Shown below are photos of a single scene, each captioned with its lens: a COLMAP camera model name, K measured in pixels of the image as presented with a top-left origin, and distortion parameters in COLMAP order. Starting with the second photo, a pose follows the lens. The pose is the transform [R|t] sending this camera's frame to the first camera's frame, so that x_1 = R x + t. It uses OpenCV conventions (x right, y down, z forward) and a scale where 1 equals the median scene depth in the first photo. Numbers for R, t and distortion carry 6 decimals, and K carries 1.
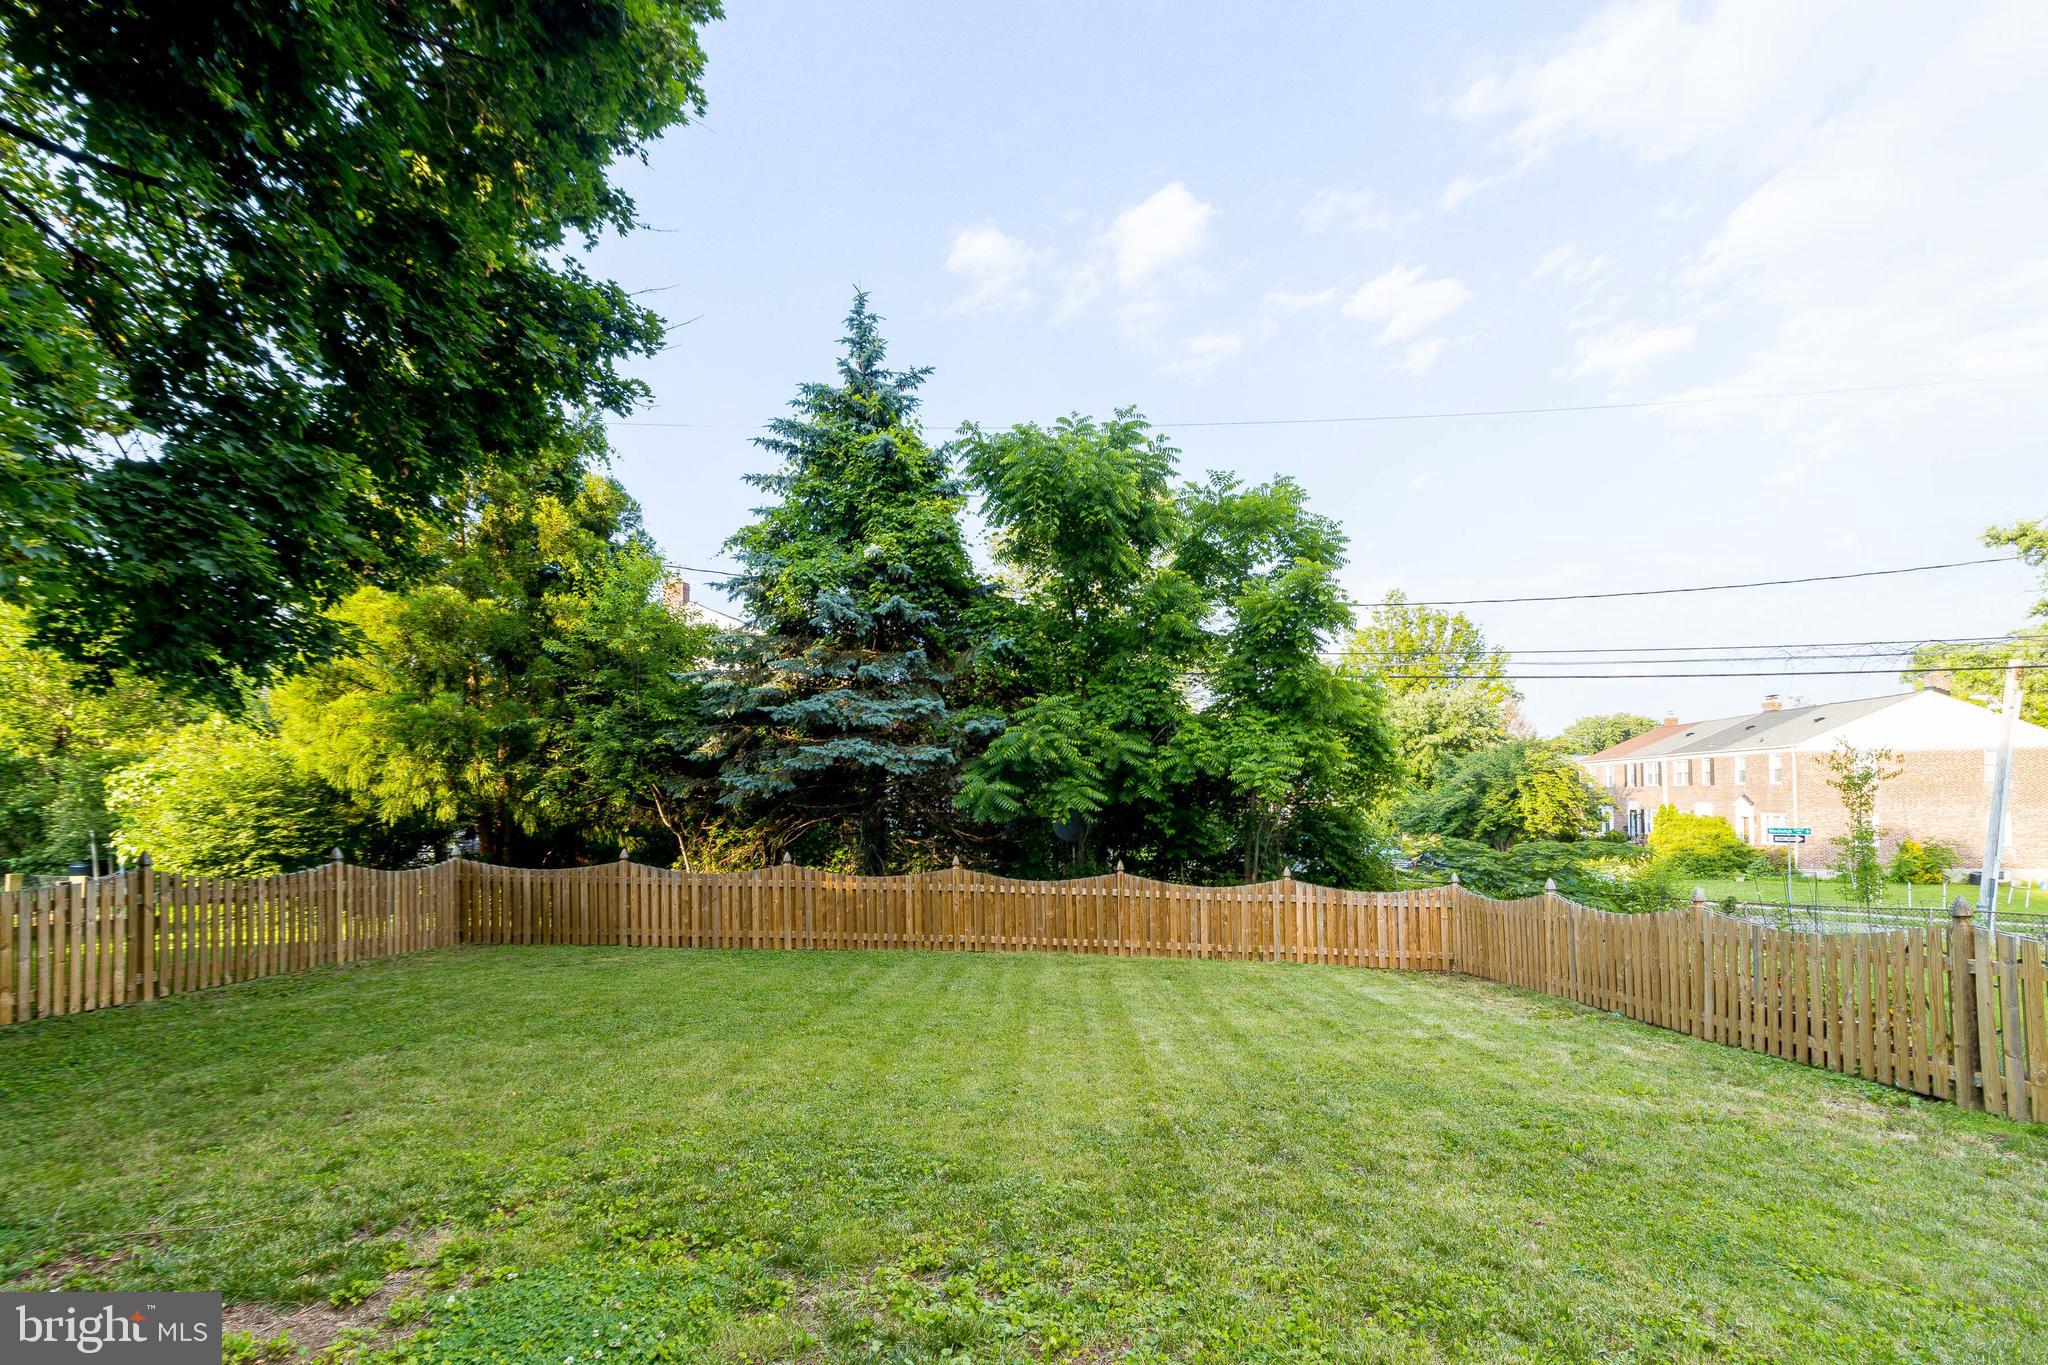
lens RADIAL K [[1012.1, 0, 1096.0], [0, 1012.1, 808.3], [0, 0, 1]] dist [0.016640, -0.000133]
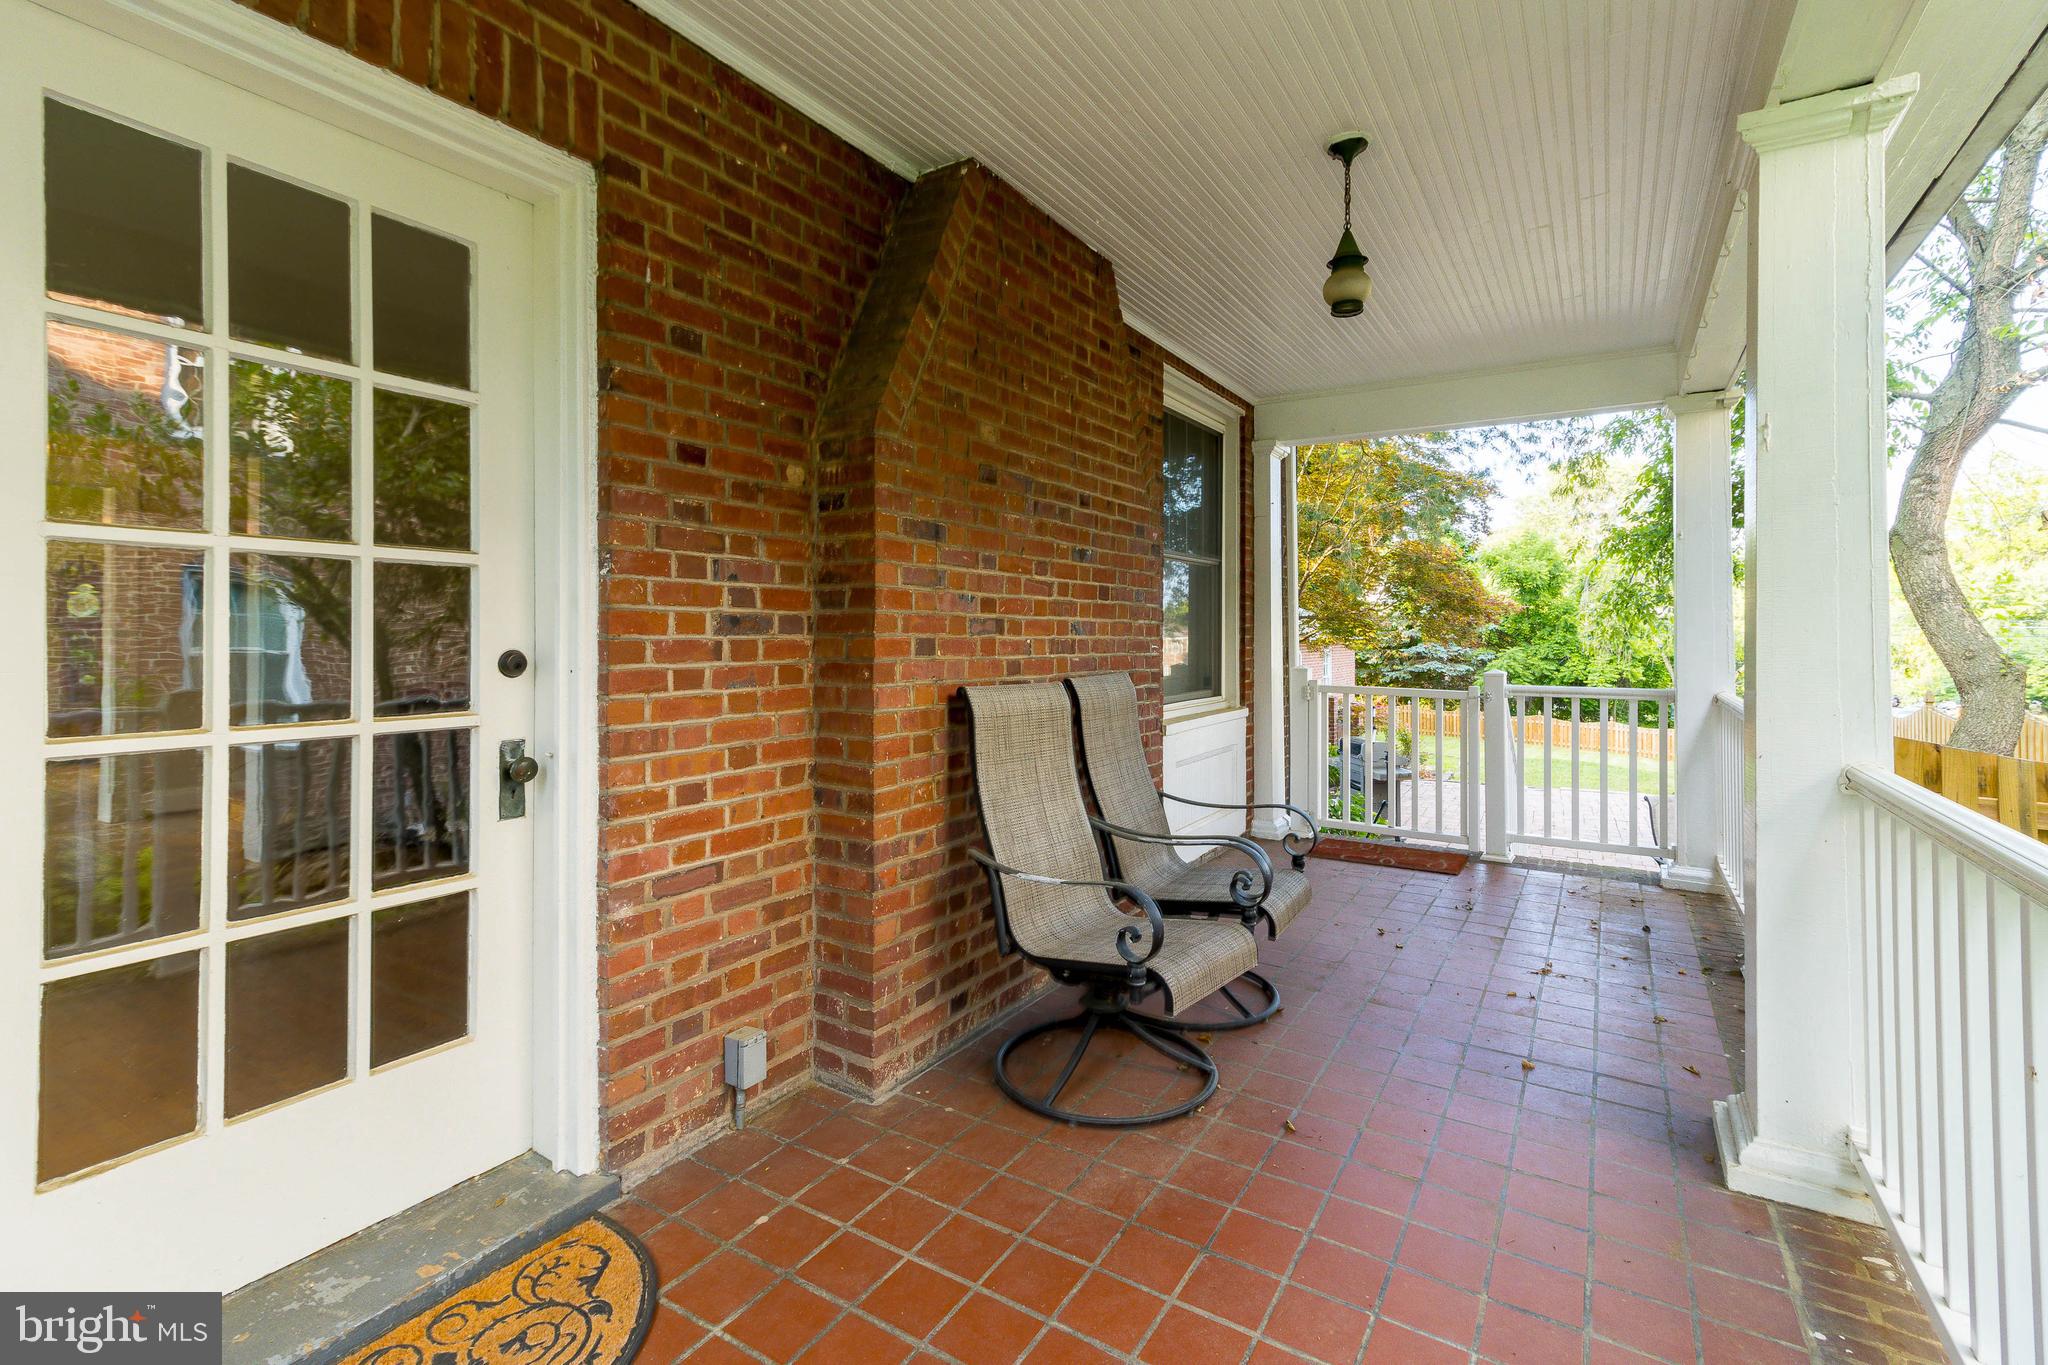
lens RADIAL K [[1012.1, 0, 990.8], [0, 1012.1, 630.0], [0, 0, 1]] dist [0.016640, -0.000133]
pose [[0.818322, 0.009482, -0.574681, 0.348317], [-0.015639, 0.999861, -0.005772, -0.112362], [0.574547, 0.013710, 0.818357, -1.882974]]
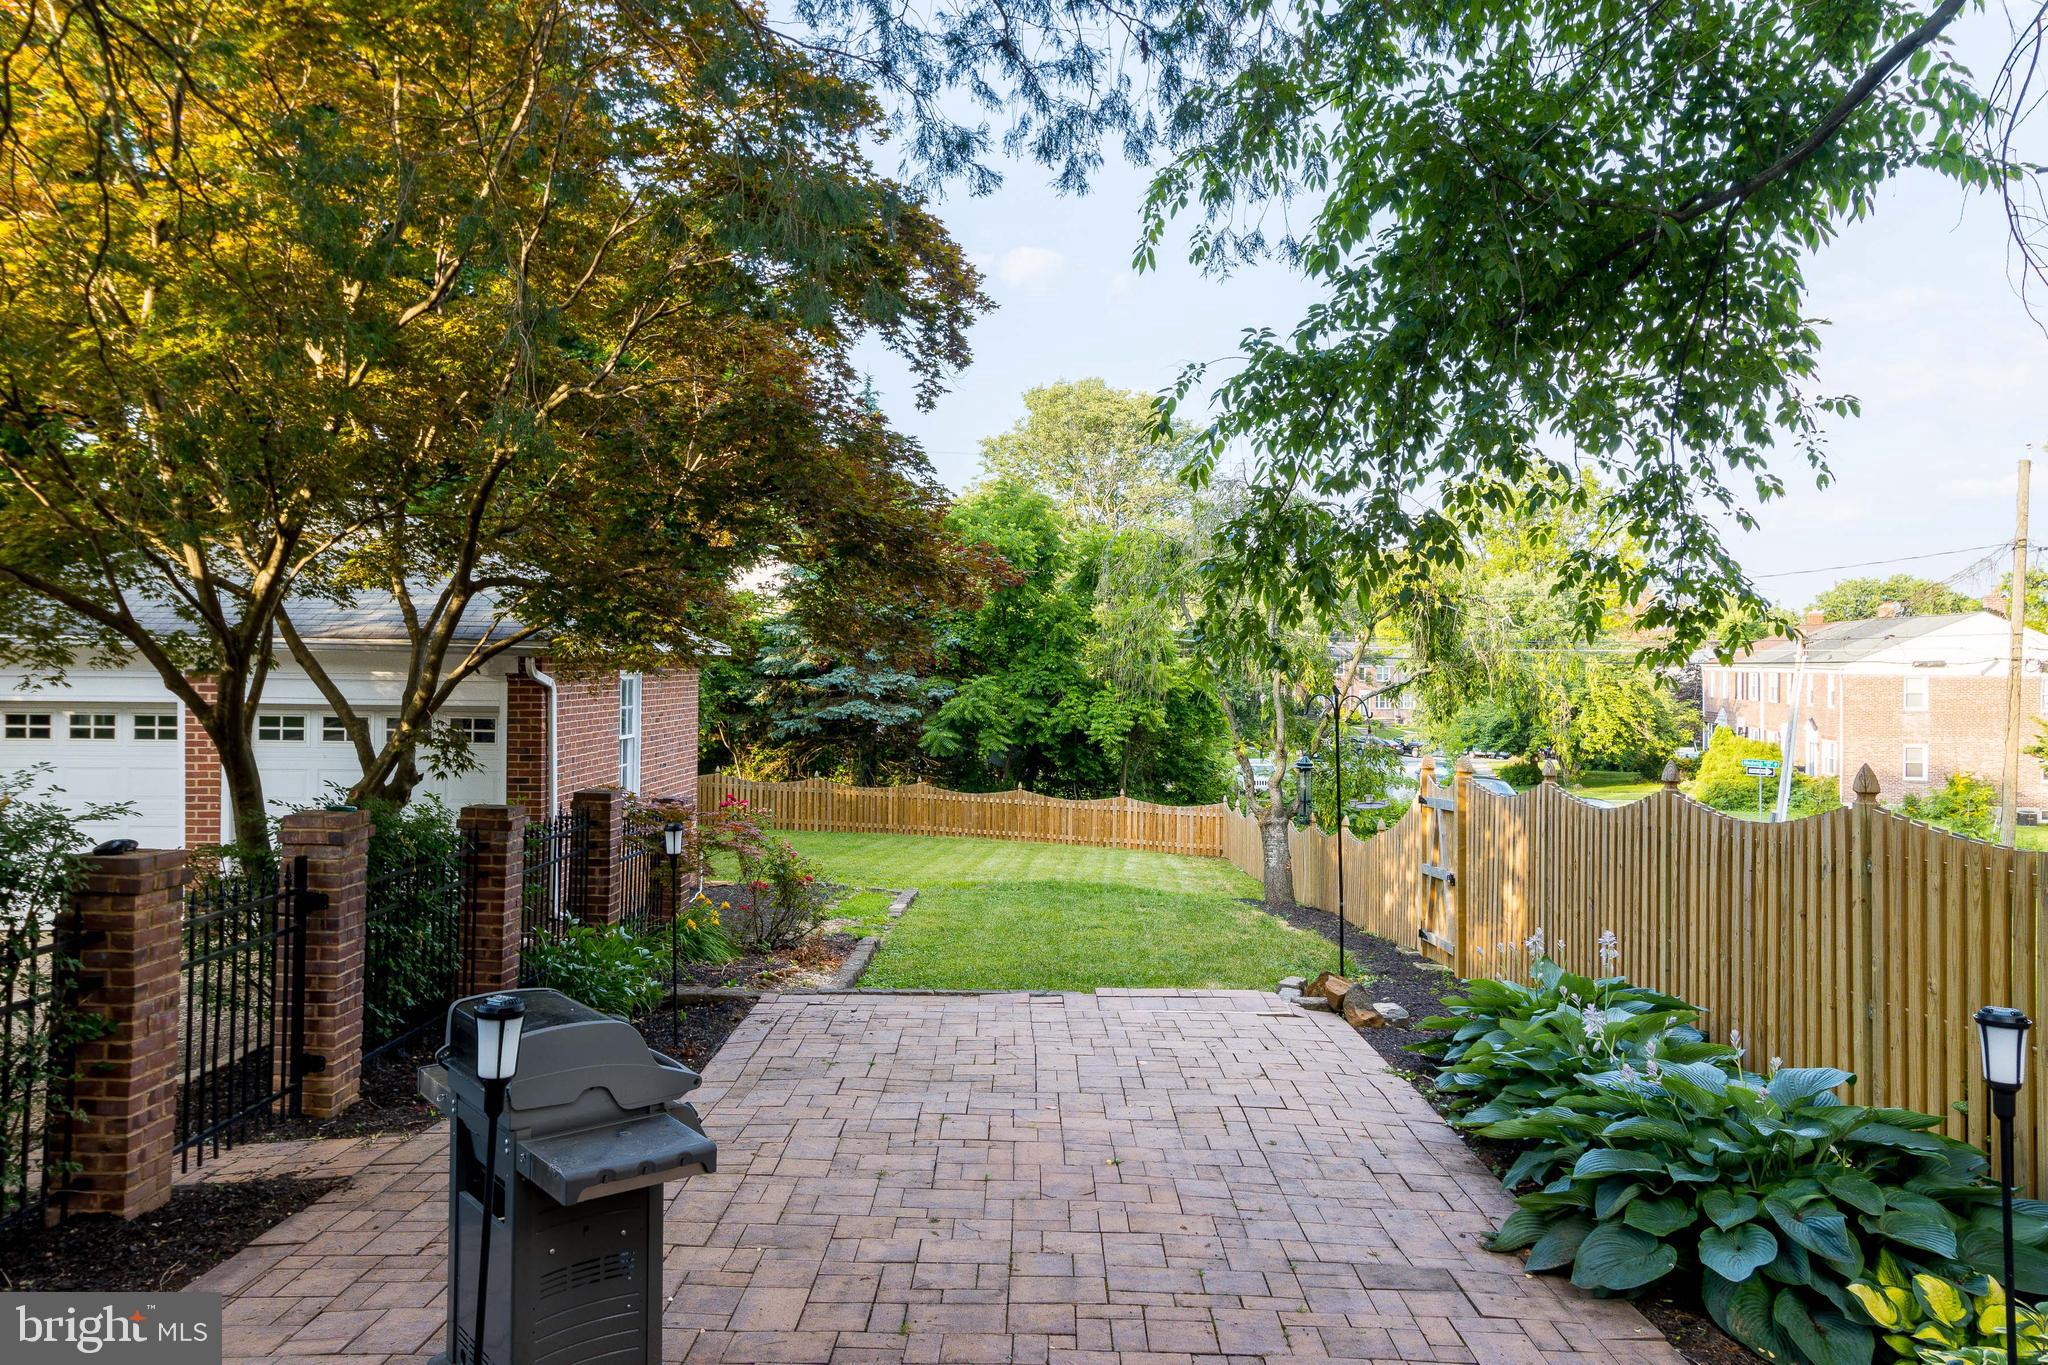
lens RADIAL K [[1509.3, 0, 1015.3], [0, 1509.3, 647.8], [0, 0, 1]] dist [0.045115, 0.012428]
pose [[0.994160, 0.019306, -0.106172, 0.239937], [-0.021548, 0.999567, -0.020016, -0.102085], [0.105740, 0.022187, 0.994146, -1.250768]]
